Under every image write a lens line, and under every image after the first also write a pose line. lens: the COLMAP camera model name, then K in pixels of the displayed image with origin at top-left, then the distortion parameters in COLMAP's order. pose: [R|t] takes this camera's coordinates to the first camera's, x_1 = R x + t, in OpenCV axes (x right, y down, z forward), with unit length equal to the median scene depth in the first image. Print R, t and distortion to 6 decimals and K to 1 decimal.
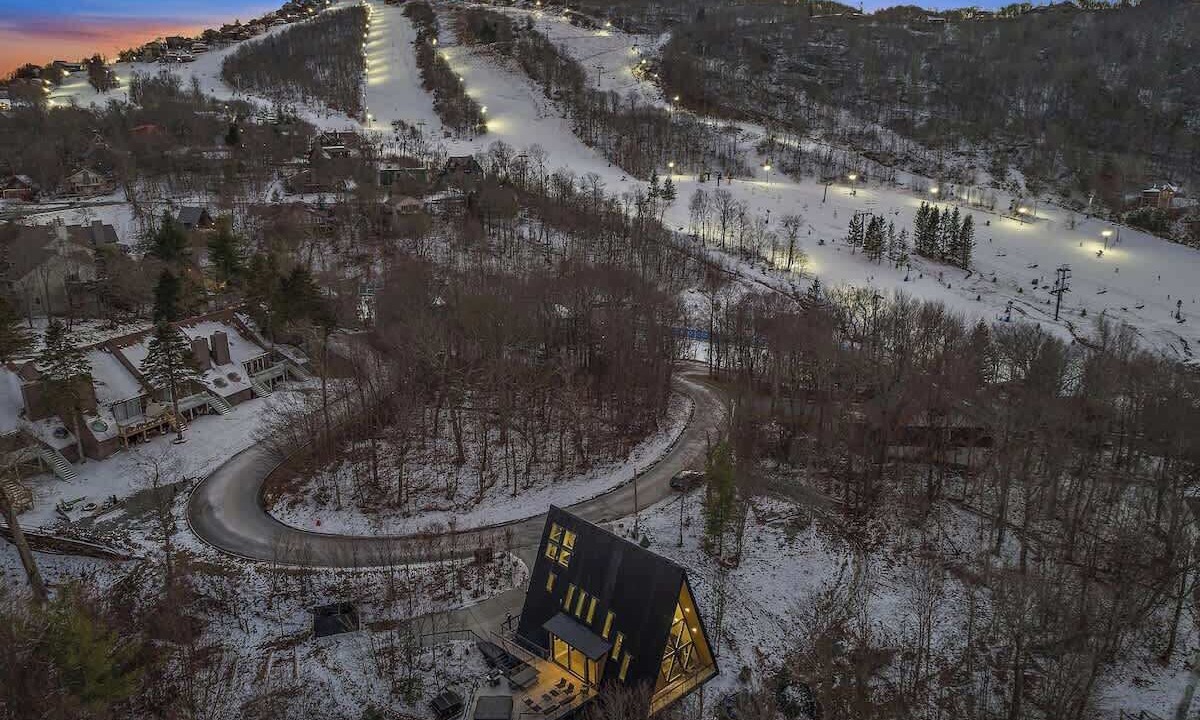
lens RADIAL K [[858.3, 0, 600.0], [0, 858.3, 360.0], [0, 0, 1]] dist [-0.038729, -0.000728]
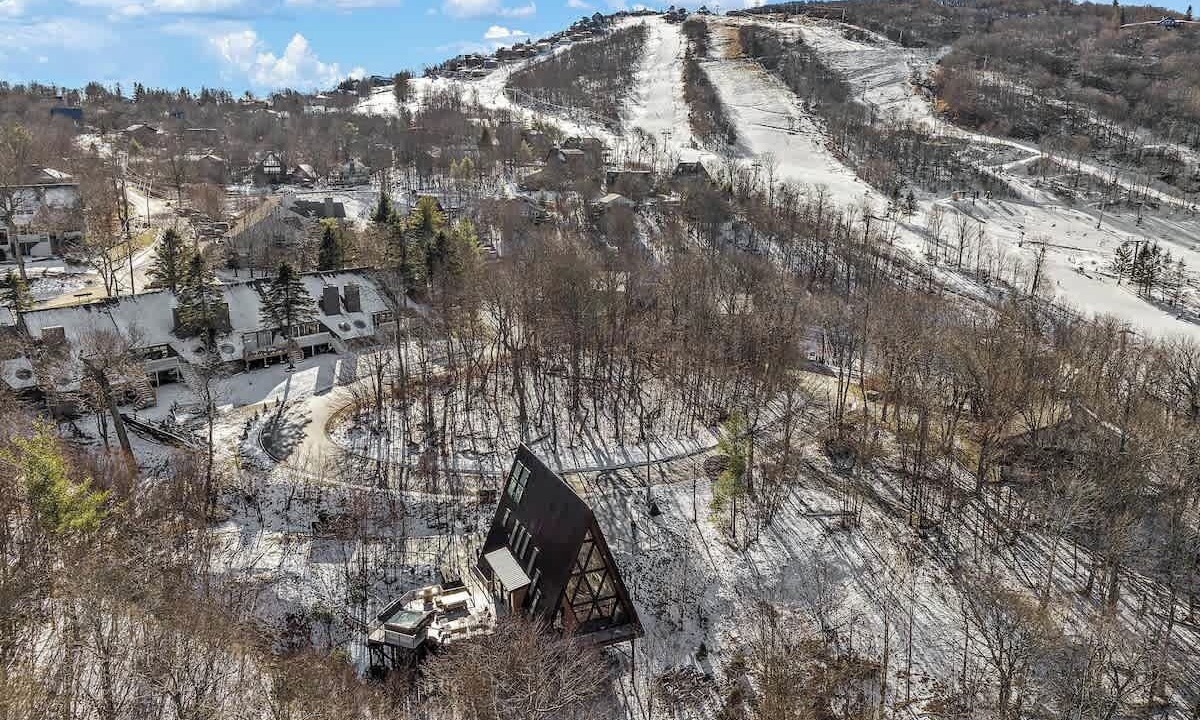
lens RADIAL K [[866.1, 0, 600.0], [0, 866.1, 360.0], [0, 0, 1]] dist [-0.029310, -0.003572]
pose [[0.947409, 0.093973, -0.305918, 0.066573], [-0.102499, 0.994662, -0.011889, 0.015038], [0.303167, 0.042620, 0.951984, 0.010841]]
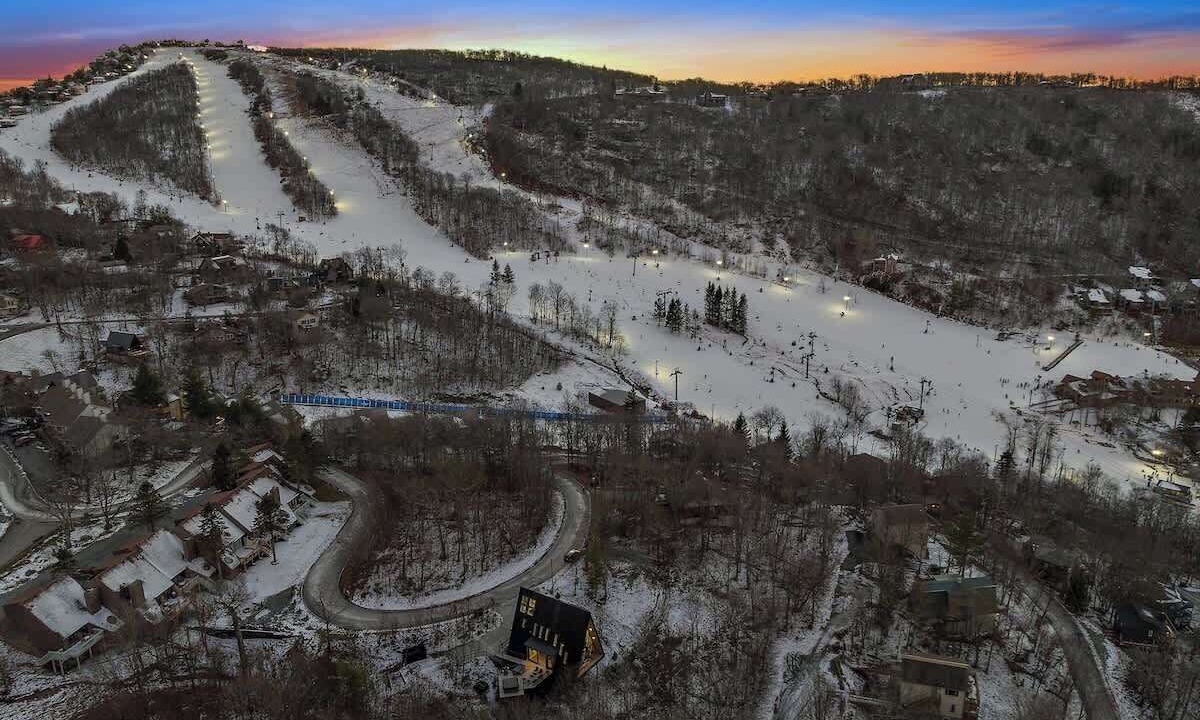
lens RADIAL K [[866.1, 0, 600.0], [0, 866.1, 360.0], [0, 0, 1]] dist [-0.029310, -0.003572]
pose [[0.976600, -0.054163, 0.208132, -0.057062], [0.055305, 0.998469, 0.000332, -0.077236], [-0.207831, 0.011187, 0.978101, -0.229843]]
